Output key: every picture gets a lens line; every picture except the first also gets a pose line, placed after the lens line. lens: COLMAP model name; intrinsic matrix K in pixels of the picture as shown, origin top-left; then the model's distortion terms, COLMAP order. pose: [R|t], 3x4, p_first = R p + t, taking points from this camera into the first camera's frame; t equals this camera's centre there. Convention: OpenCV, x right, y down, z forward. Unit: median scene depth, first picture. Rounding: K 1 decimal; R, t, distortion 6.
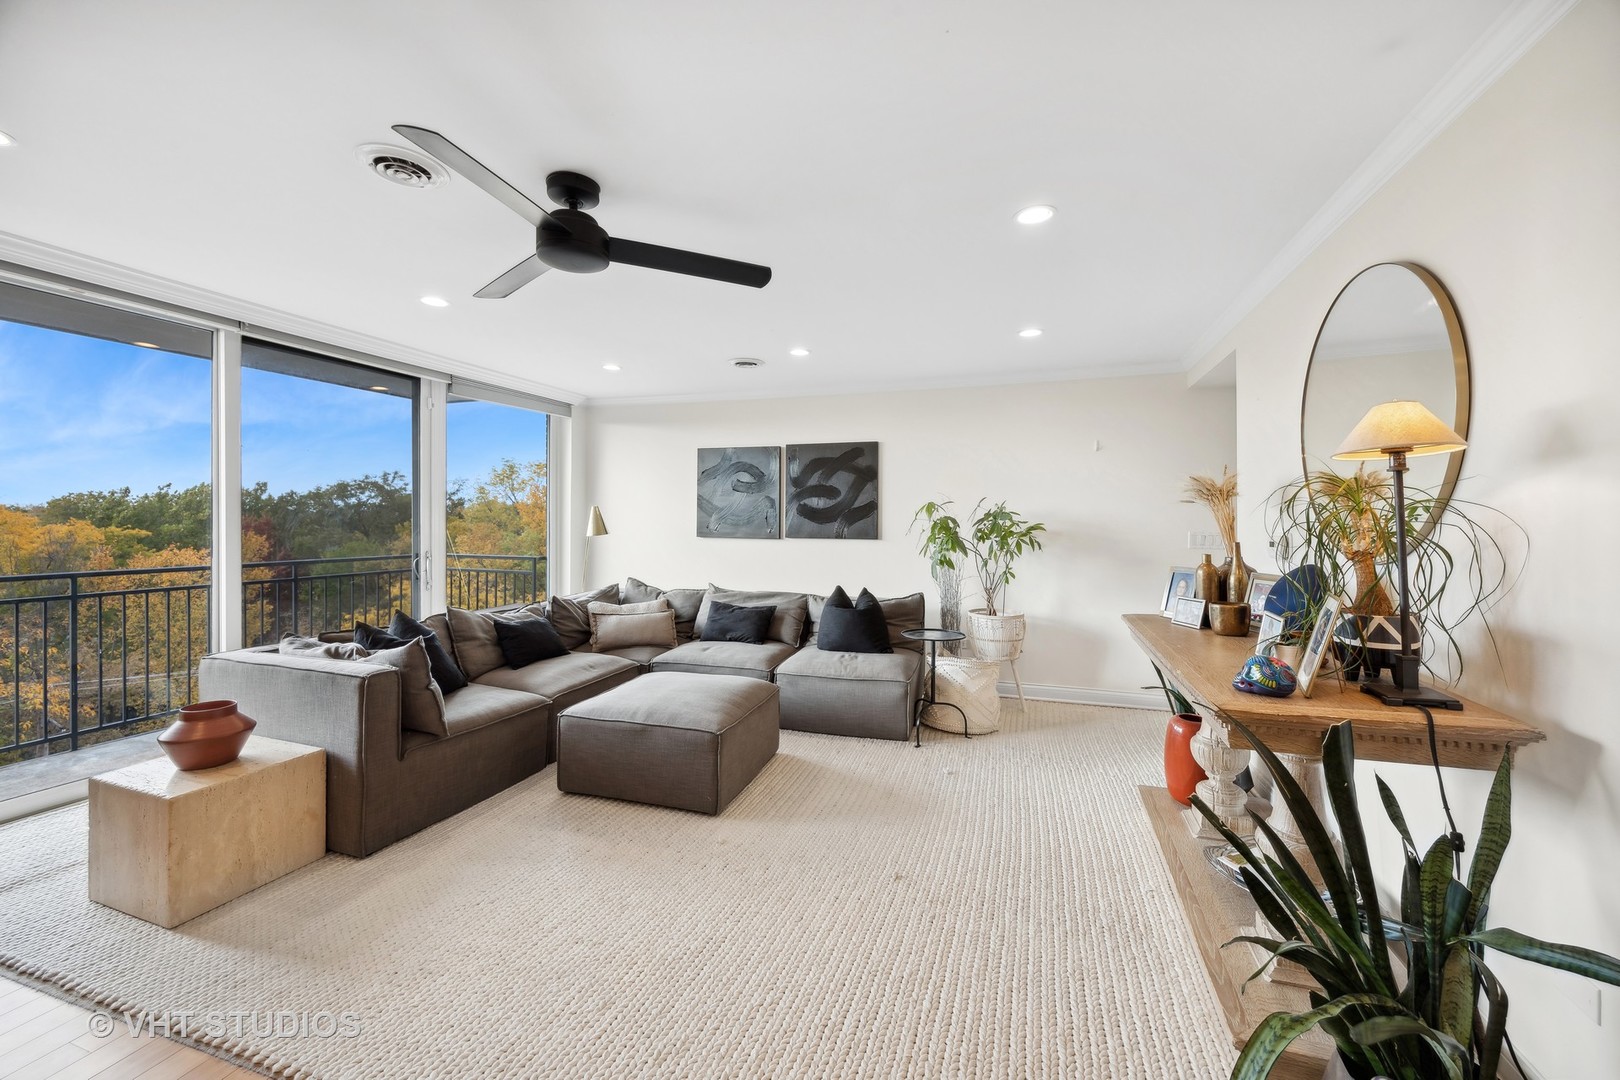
lens RADIAL K [[622.9, 0, 810.9], [0, 622.9, 513.1], [0, 0, 1]] dist [-0.001474, -0.000093]
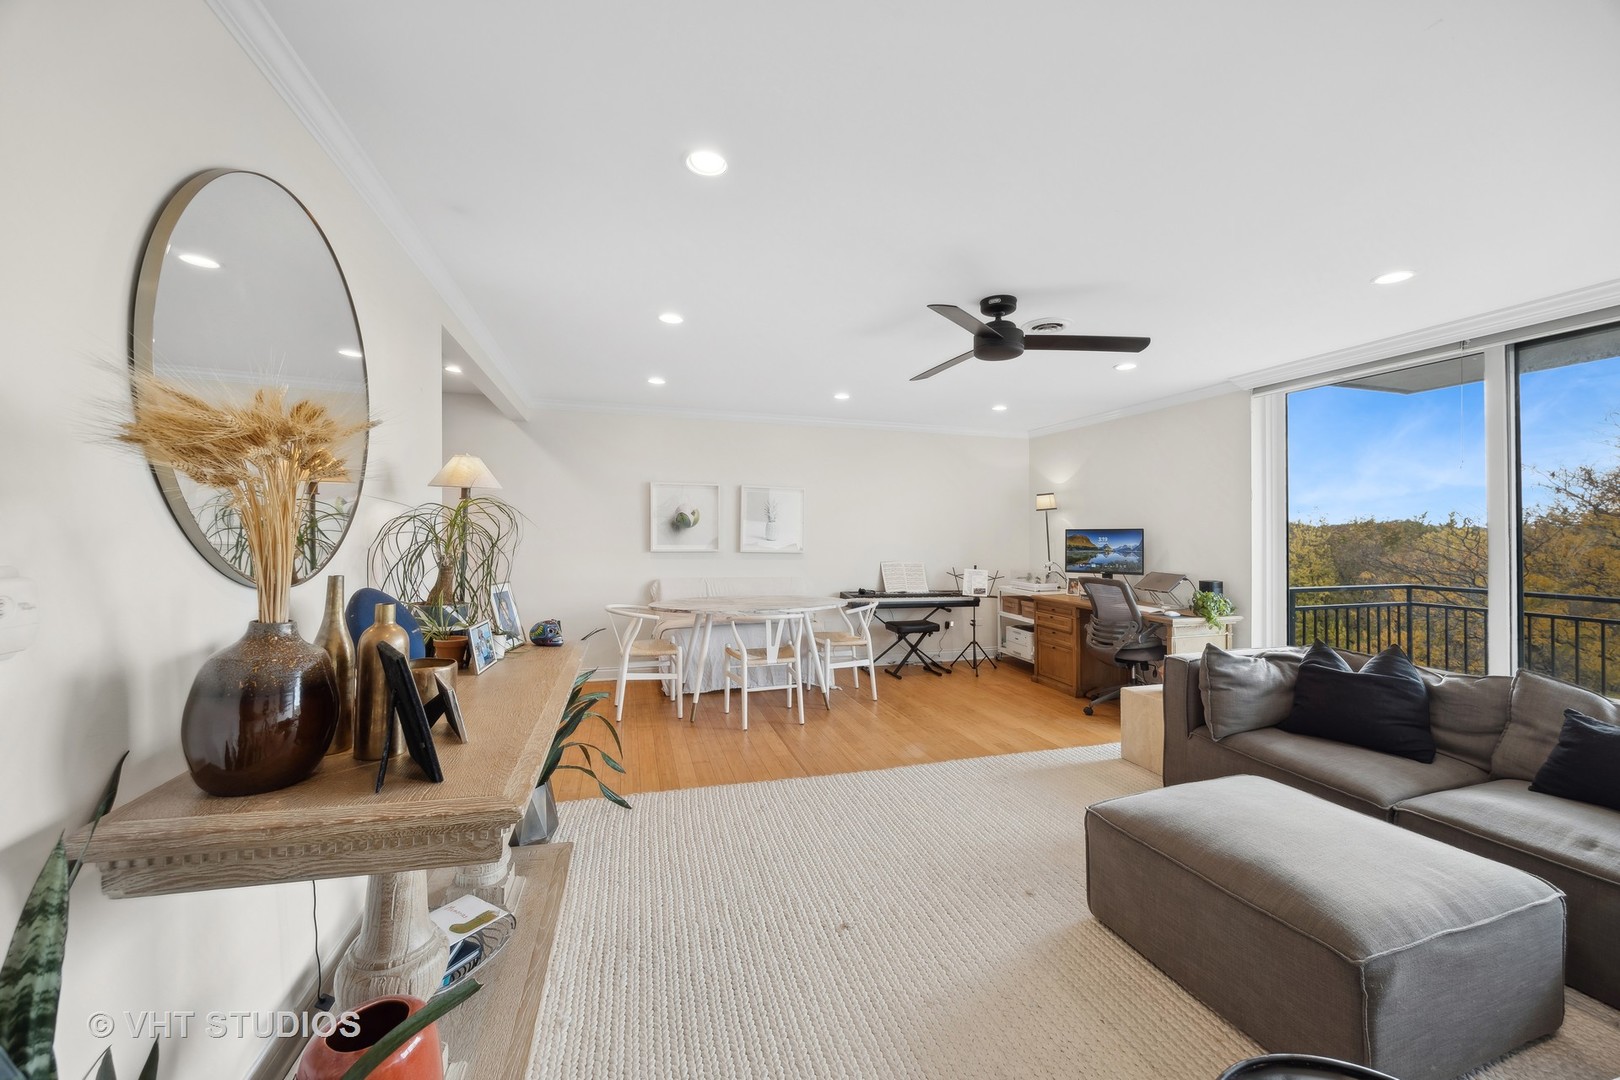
lens RADIAL K [[632.4, 0, 814.3], [0, 632.4, 519.8], [0, 0, 1]] dist [-0.001551, 0.000035]
pose [[-0.811002, -0.013667, -0.584883, 0.388294], [0.005182, 0.999520, -0.030541, 0.000050], [0.585020, -0.027799, -0.810542, 0.921045]]
